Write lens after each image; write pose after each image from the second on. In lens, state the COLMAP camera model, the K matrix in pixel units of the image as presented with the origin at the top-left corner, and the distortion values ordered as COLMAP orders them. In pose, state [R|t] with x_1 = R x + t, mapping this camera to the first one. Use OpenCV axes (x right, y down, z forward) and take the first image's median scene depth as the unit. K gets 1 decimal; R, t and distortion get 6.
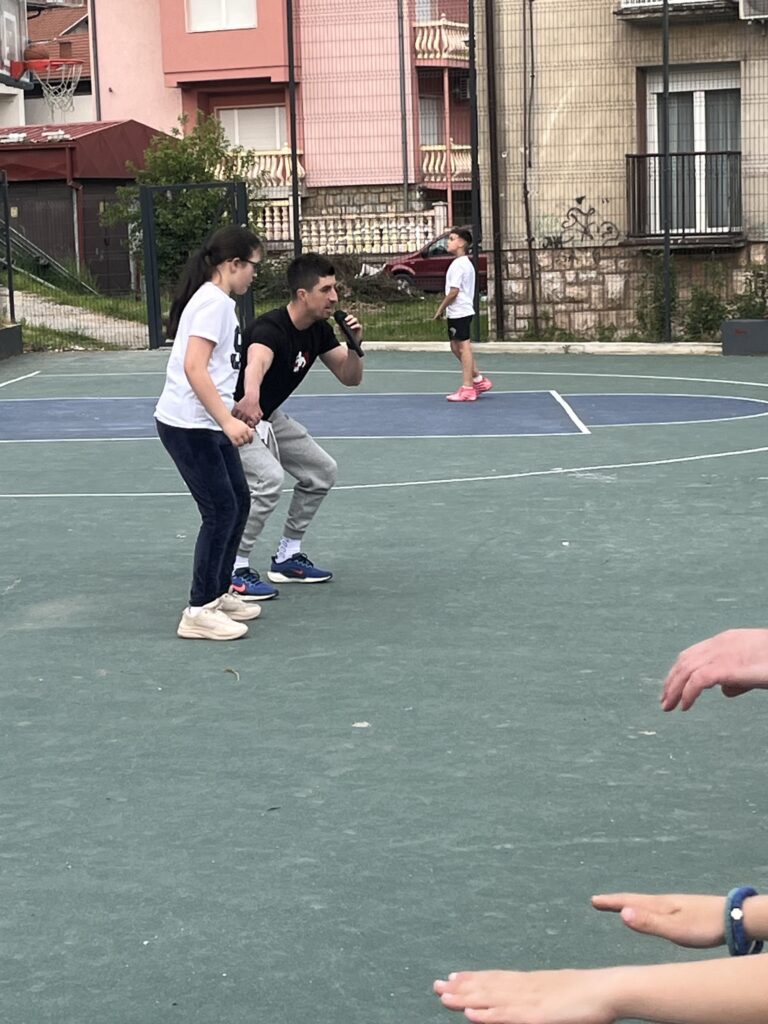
lens RADIAL K [[2457.3, 0, 384.0], [0, 2457.3, 512.0], [0, 0, 1]] dist [0.068753, 0.388042]
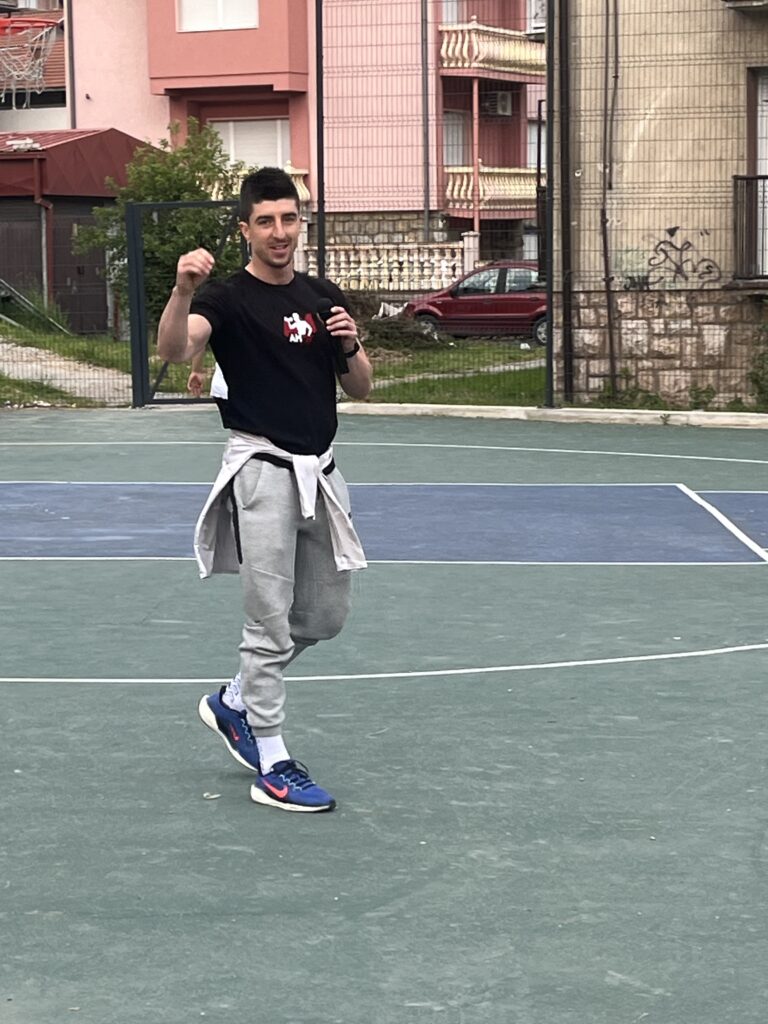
lens RADIAL K [[2587.9, 0, 399.6], [0, 2587.9, 511.2], [0, 0, 1]] dist [0.101517, -0.210117]
pose [[0.999738, 0.018690, 0.013224, -0.013691], [-0.018441, 0.999655, -0.018724, -0.012937], [-0.013570, 0.018475, 0.999737, 0.113030]]
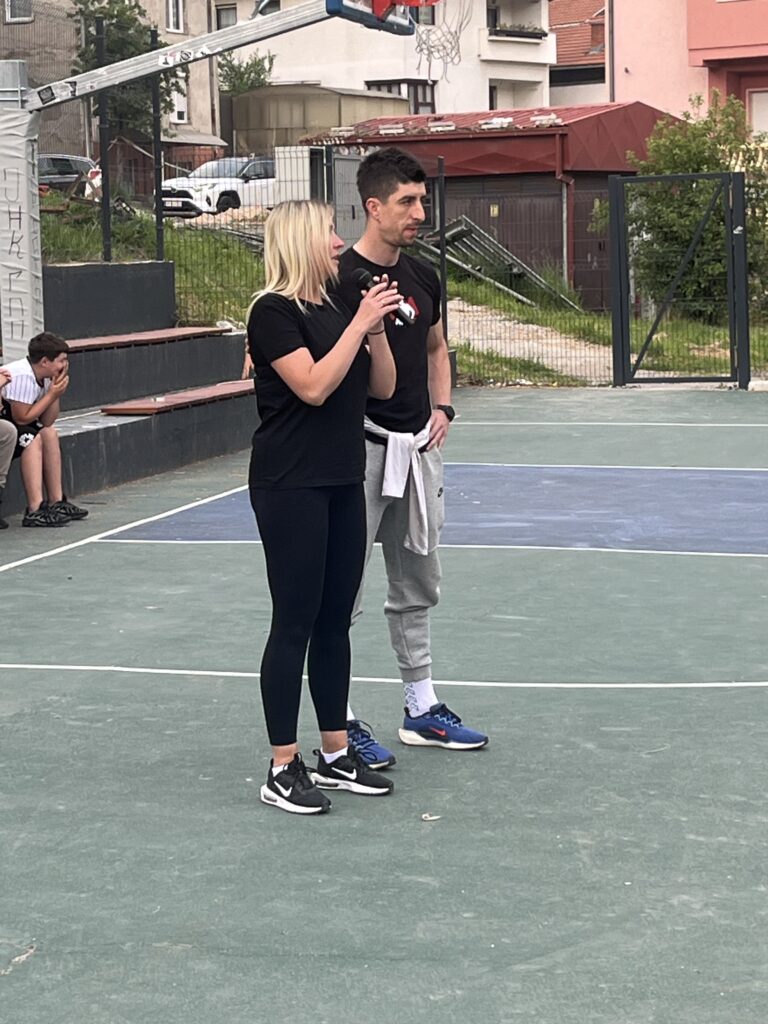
lens RADIAL K [[2587.9, 0, 399.6], [0, 2587.9, 511.2], [0, 0, 1]] dist [0.101517, -0.210117]
pose [[0.977693, 0.034438, -0.207195, 0.006622], [-0.035861, 0.999352, -0.003112, -0.015192], [0.206953, 0.010473, 0.978295, 0.129352]]
